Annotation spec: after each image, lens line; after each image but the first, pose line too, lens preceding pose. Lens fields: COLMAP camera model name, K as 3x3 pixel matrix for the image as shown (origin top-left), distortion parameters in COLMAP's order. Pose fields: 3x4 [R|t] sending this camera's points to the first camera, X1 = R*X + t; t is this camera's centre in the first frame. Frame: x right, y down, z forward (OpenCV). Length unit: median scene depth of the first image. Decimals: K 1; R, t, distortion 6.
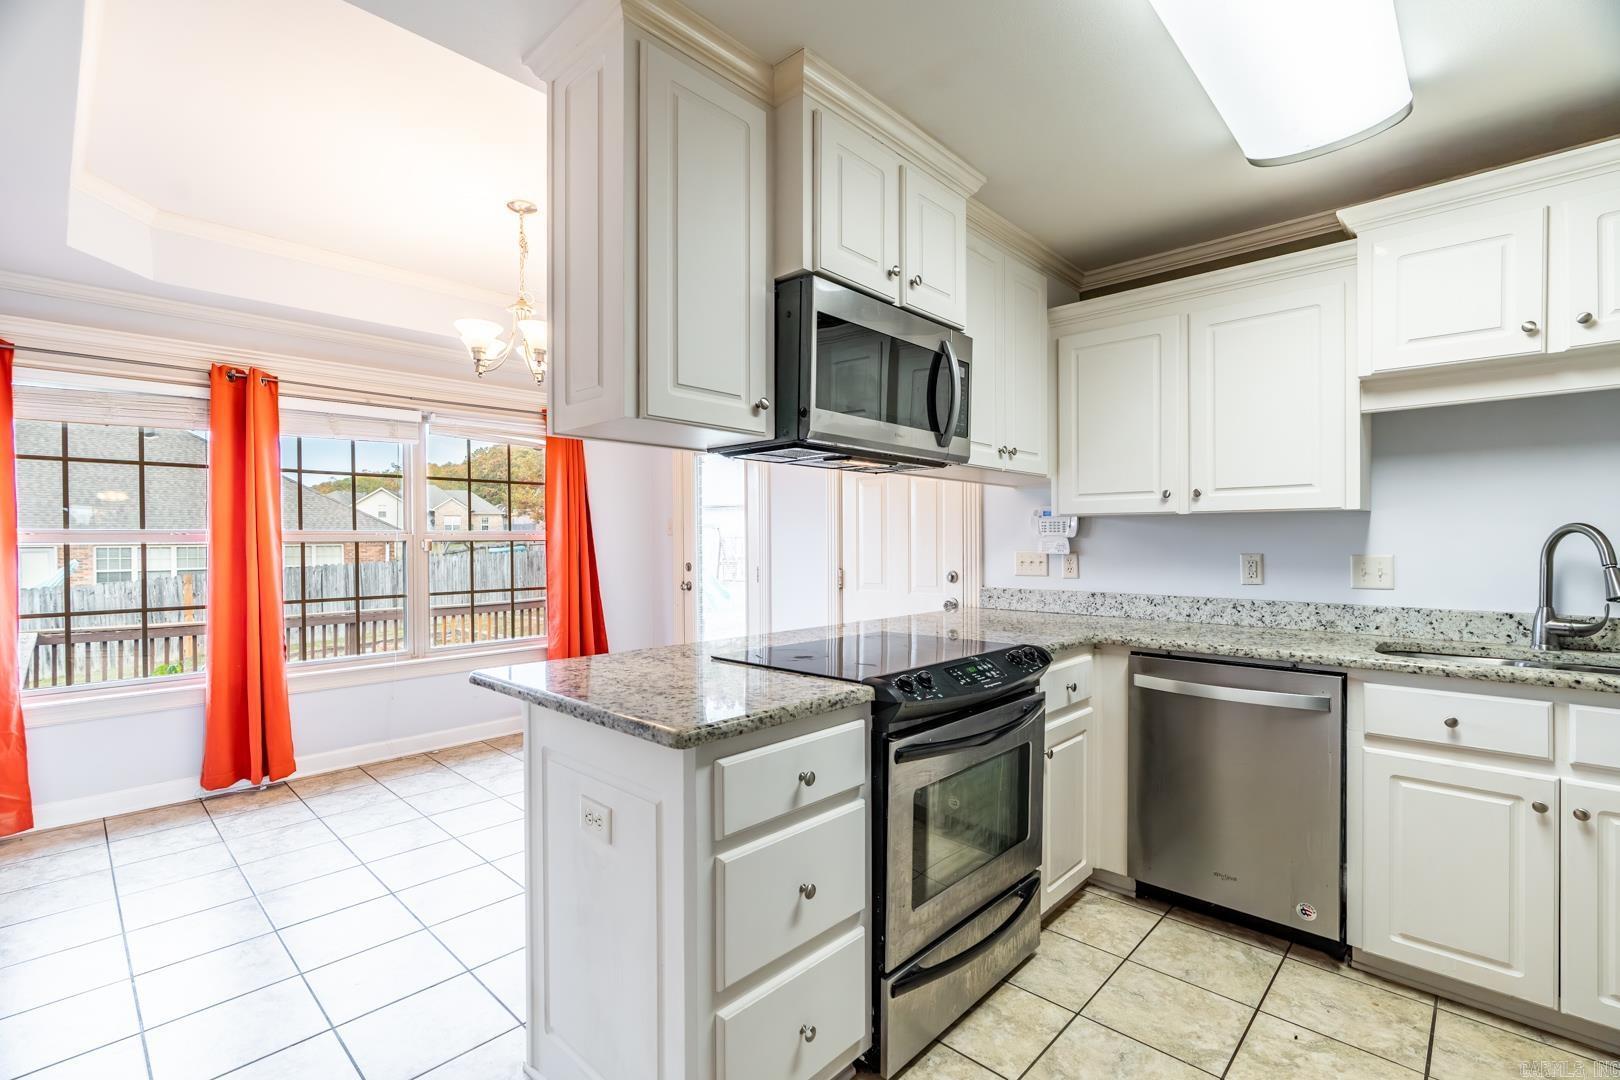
lens RADIAL K [[738.2, 0, 811.7], [0, 738.2, 542.4], [0, 0, 1]] dist [-0.000636, -0.000924]
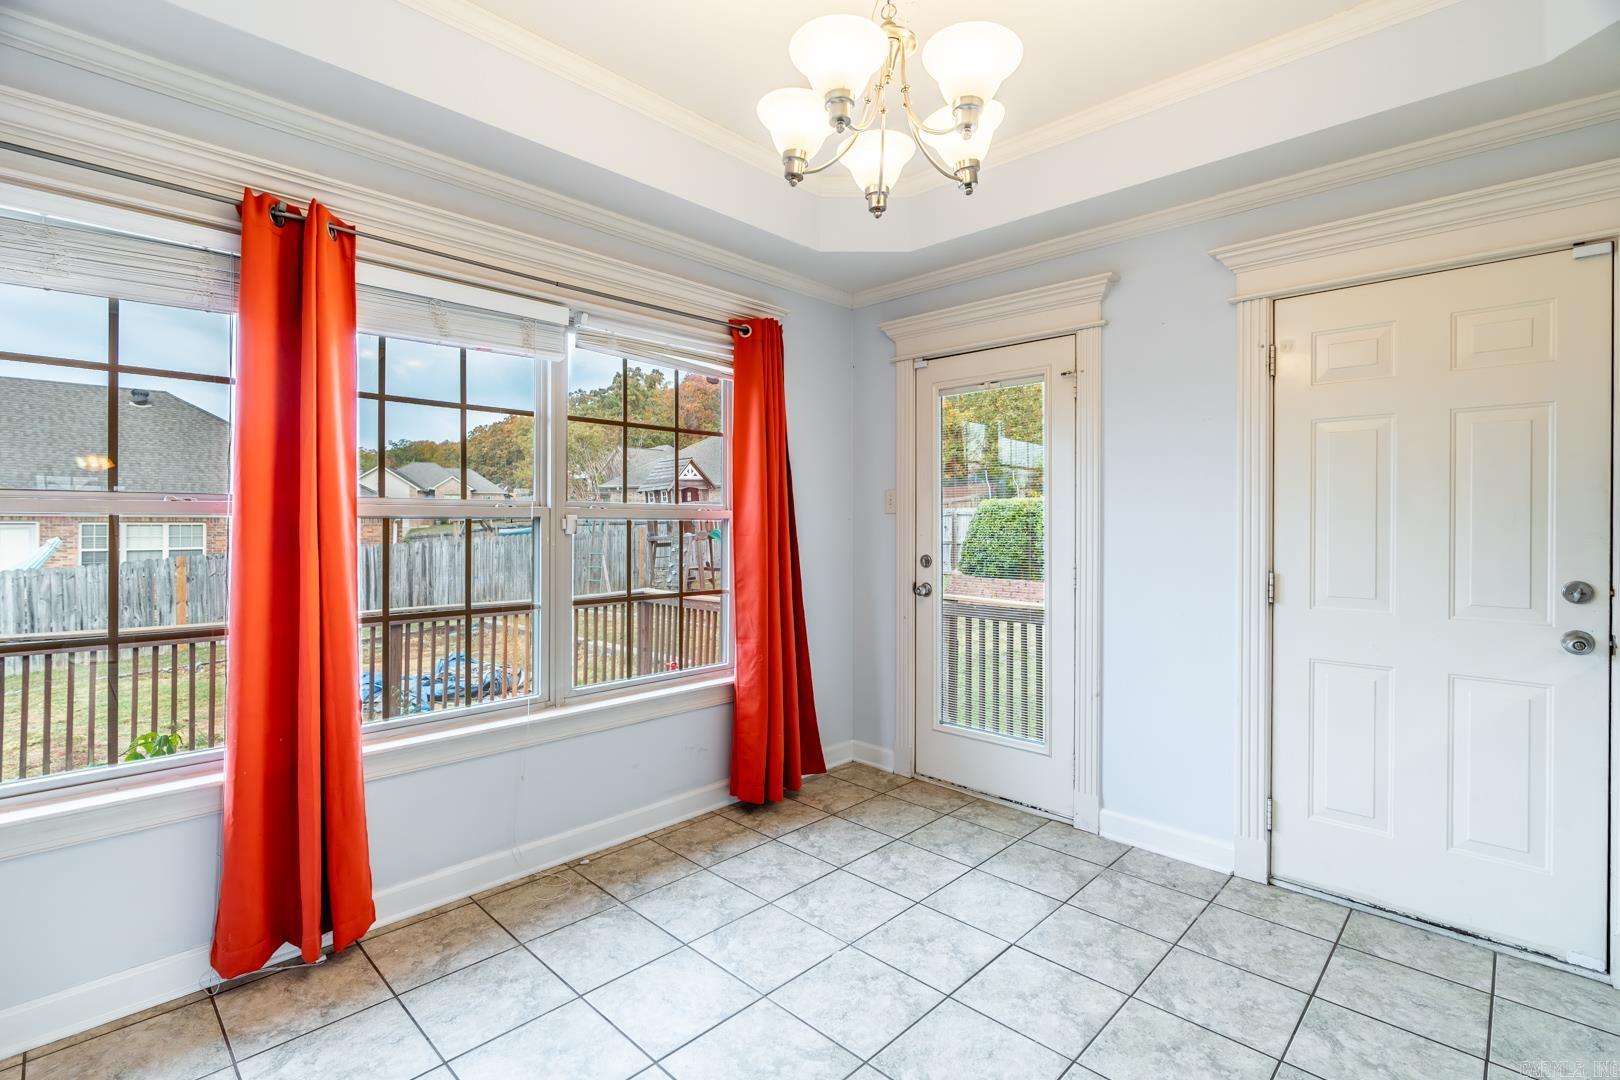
lens RADIAL K [[738.2, 0, 786.6], [0, 738.2, 518.4], [0, 0, 1]] dist [-0.000636, -0.000924]
pose [[0.999865, 0.009845, -0.013127, -0.357737], [-0.009993, 0.999887, -0.011265, 0.004226], [0.013015, 0.011395, 0.999850, 0.410070]]
